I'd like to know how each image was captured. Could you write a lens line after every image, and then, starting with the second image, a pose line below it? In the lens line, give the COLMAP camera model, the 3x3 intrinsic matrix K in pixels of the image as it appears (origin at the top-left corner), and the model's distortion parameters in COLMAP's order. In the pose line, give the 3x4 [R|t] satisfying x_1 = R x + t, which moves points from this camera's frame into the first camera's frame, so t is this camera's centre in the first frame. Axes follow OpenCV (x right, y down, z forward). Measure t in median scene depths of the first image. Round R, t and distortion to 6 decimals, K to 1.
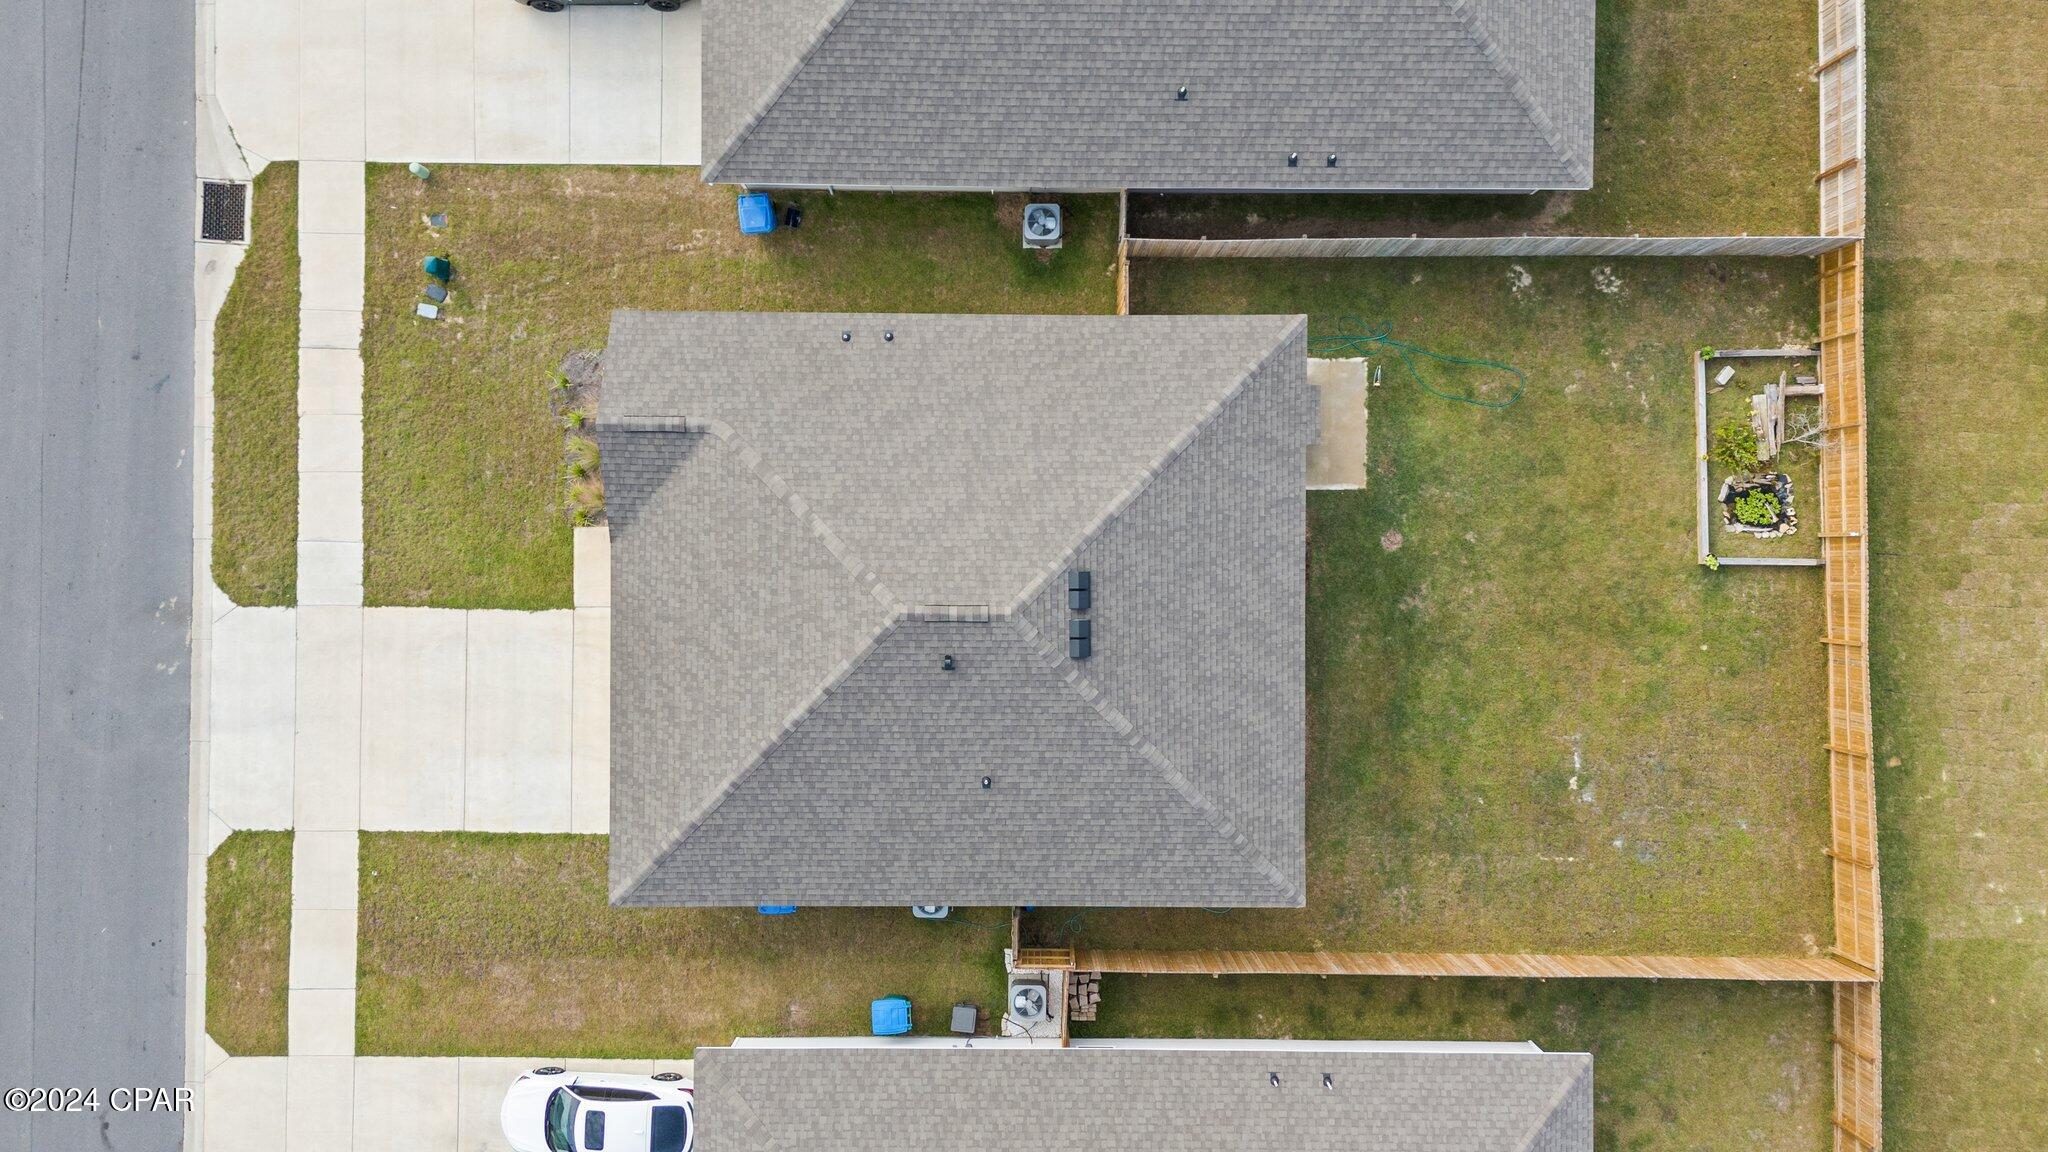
lens RADIAL K [[1504.0, 0, 1025.0], [0, 1504.0, 576.4], [0, 0, 1]] dist [0.050887, -0.014371]
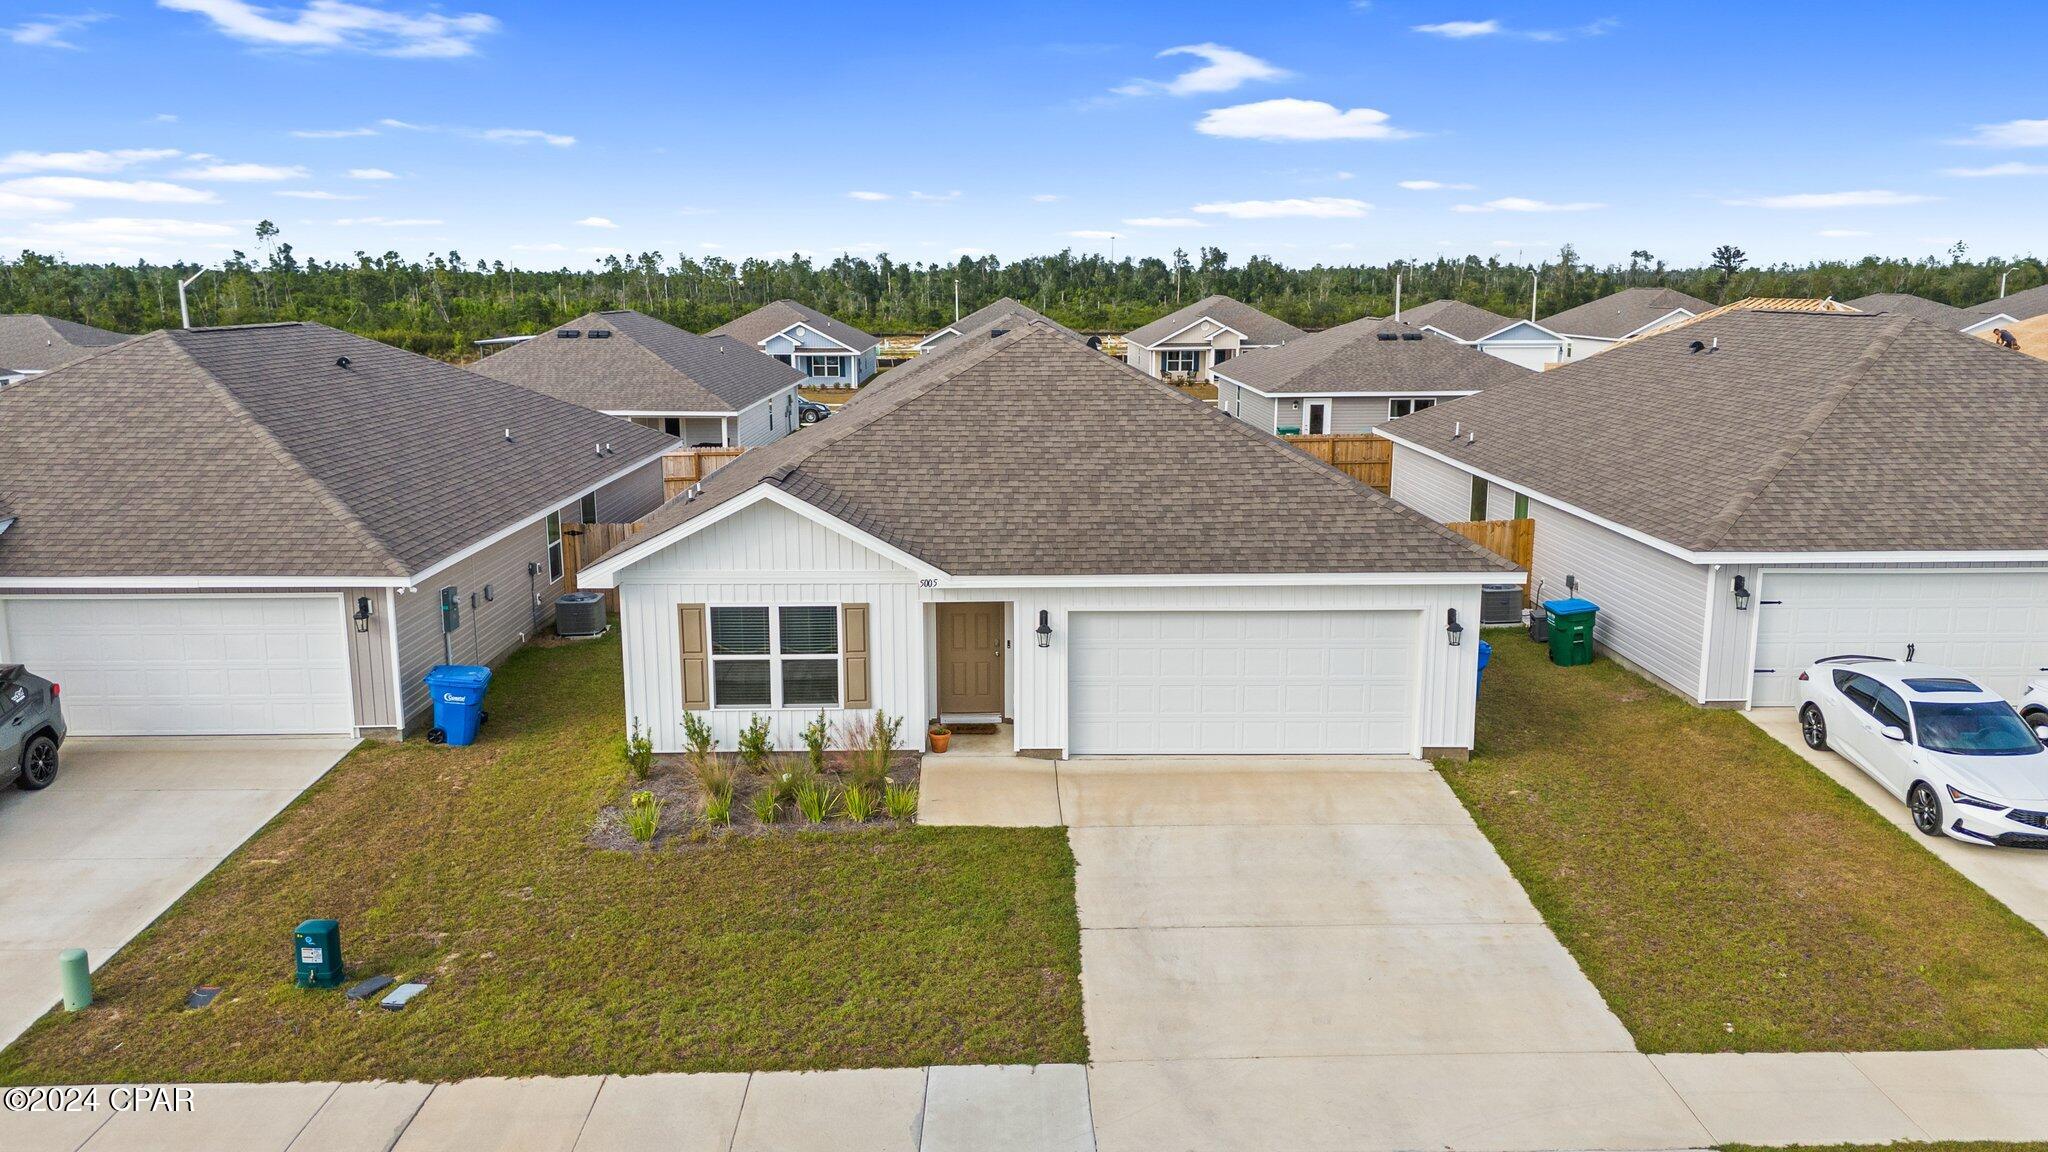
lens RADIAL K [[1504.0, 0, 1033.4], [0, 1504.0, 581.8], [0, 0, 1]] dist [0.050887, -0.014371]
pose [[-0.027315, -0.210474, 0.977218, -0.803446], [0.999601, -0.012840, 0.025175, -0.002985], [0.007249, 0.977515, 0.210740, 0.792321]]
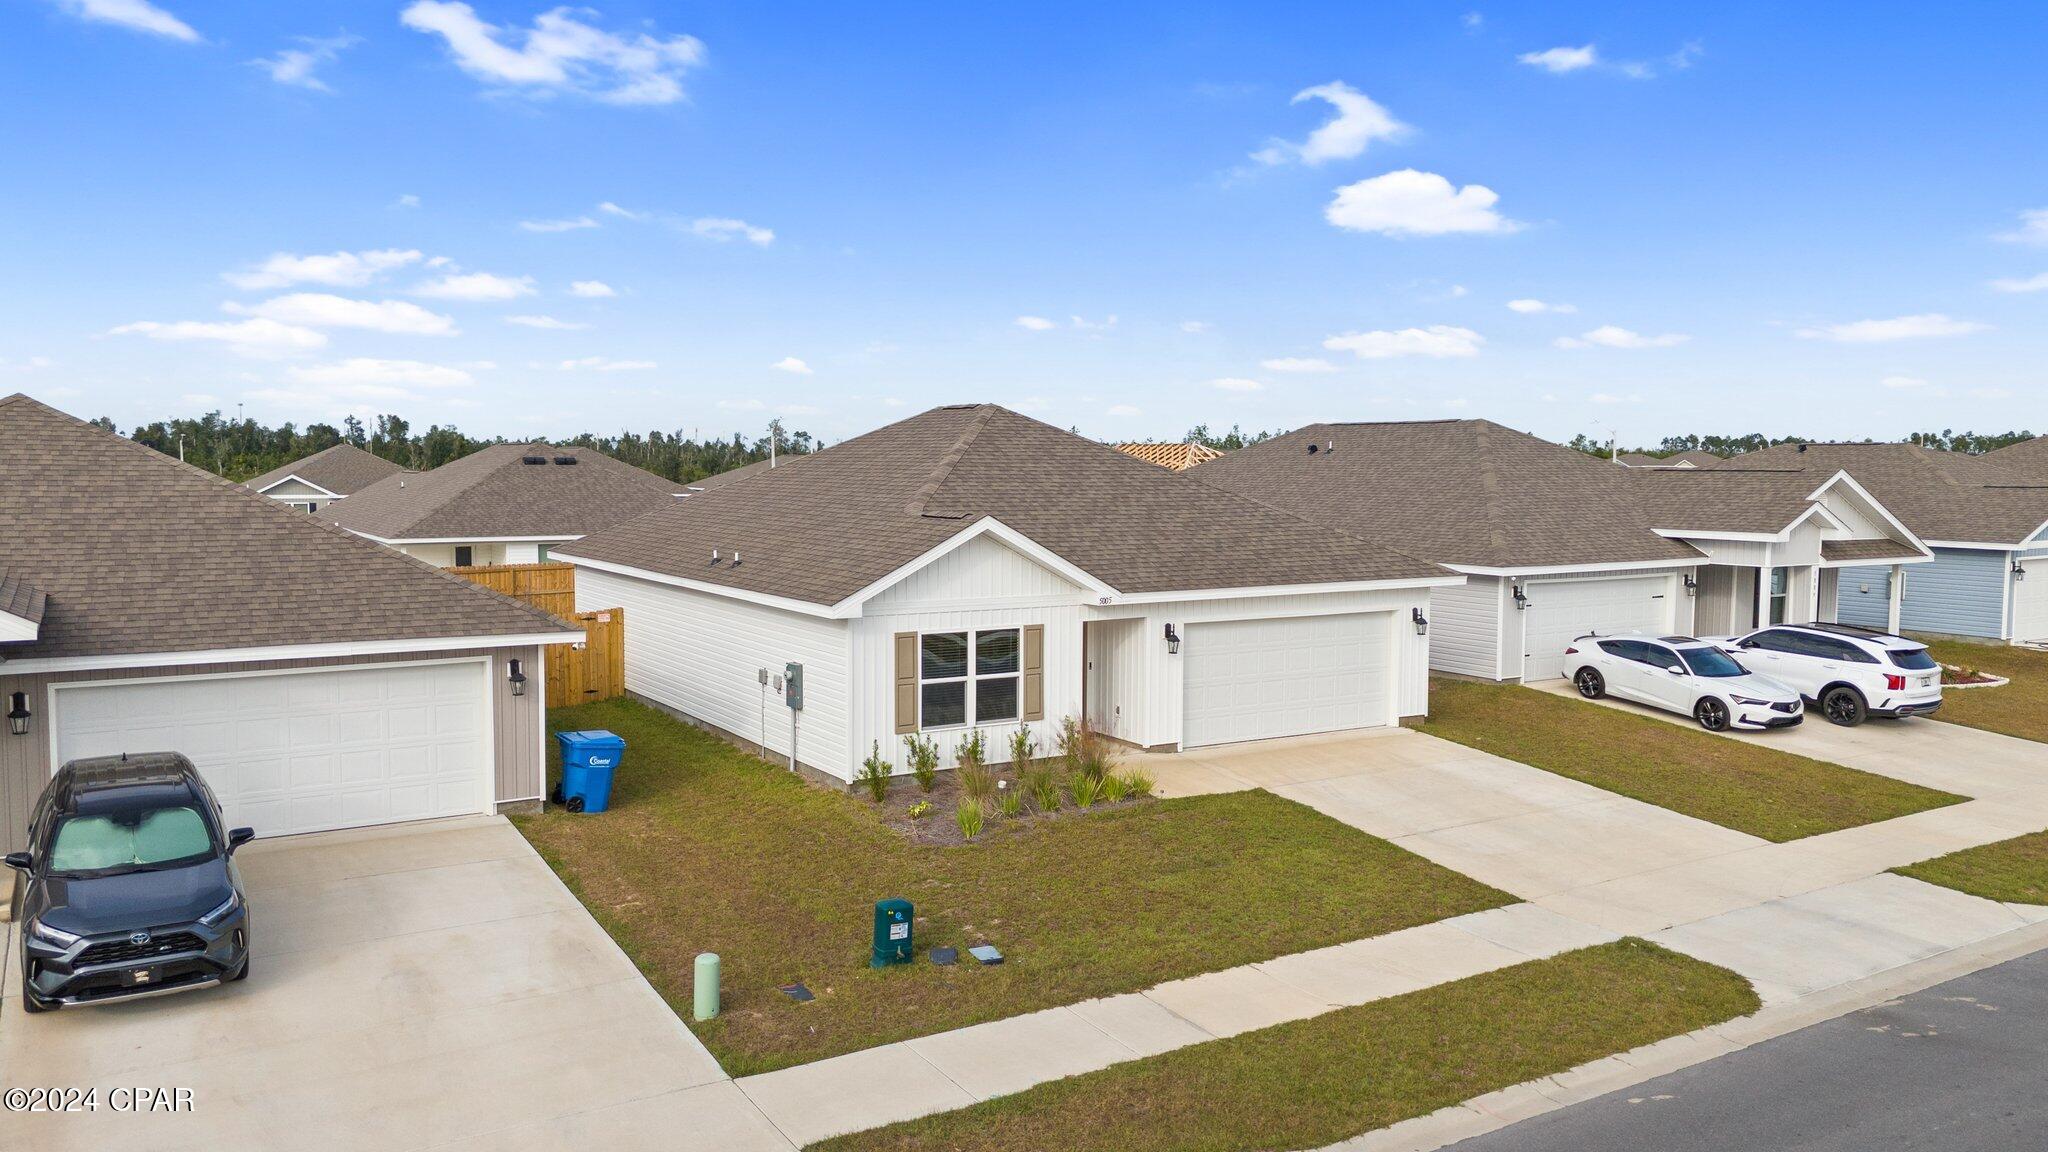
lens RADIAL K [[1504.0, 0, 1043.1], [0, 1504.0, 562.7], [0, 0, 1]] dist [0.050887, -0.014371]
pose [[-0.532800, -0.077104, 0.842721, -0.786878], [0.846199, -0.038690, 0.531460, -0.403822], [-0.008373, 0.996272, 0.085860, 0.839665]]
